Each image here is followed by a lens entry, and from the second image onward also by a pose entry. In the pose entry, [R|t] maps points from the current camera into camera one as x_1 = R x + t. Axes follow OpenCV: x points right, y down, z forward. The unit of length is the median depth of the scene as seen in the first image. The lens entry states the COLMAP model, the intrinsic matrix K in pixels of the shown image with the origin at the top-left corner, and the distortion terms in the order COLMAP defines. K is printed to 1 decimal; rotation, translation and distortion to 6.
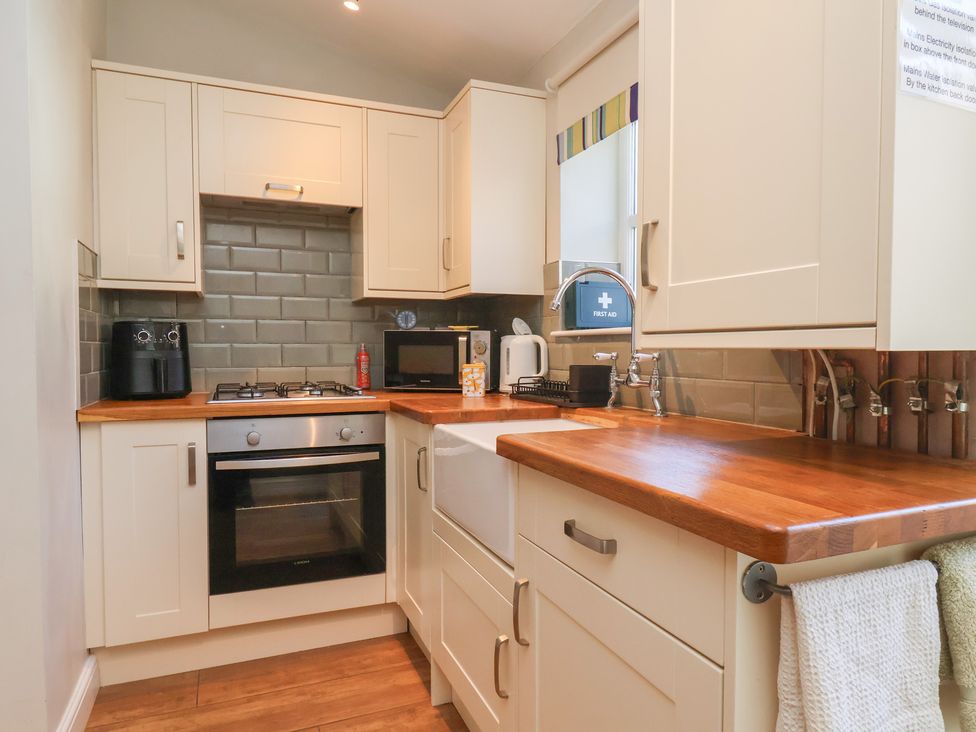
lens RADIAL K [[617.3, 0, 487.3], [0, 617.3, 373.4], [0, 0, 1]] dist [0.003749, -0.002434]
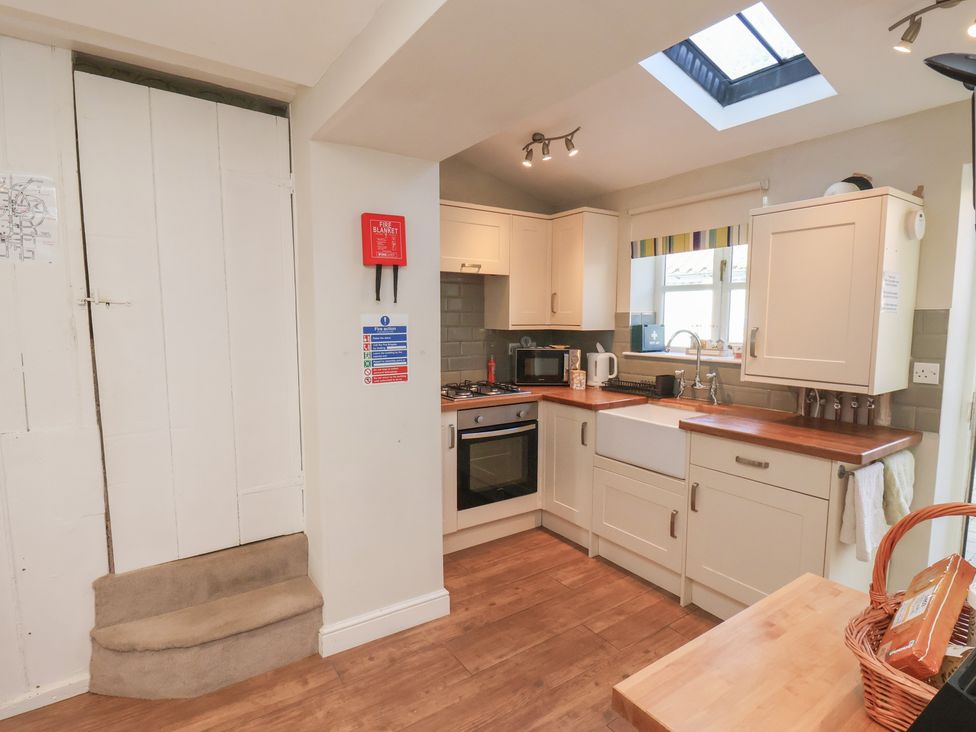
lens RADIAL K [[517.5, 0, 486.7], [0, 517.5, 368.7], [0, 0, 1]] dist [0.003863, -0.014781]
pose [[0.977371, -0.018541, 0.210718, -0.598338], [0.006004, 0.998181, 0.059983, -0.112923], [-0.211447, -0.057360, 0.975705, -0.370605]]
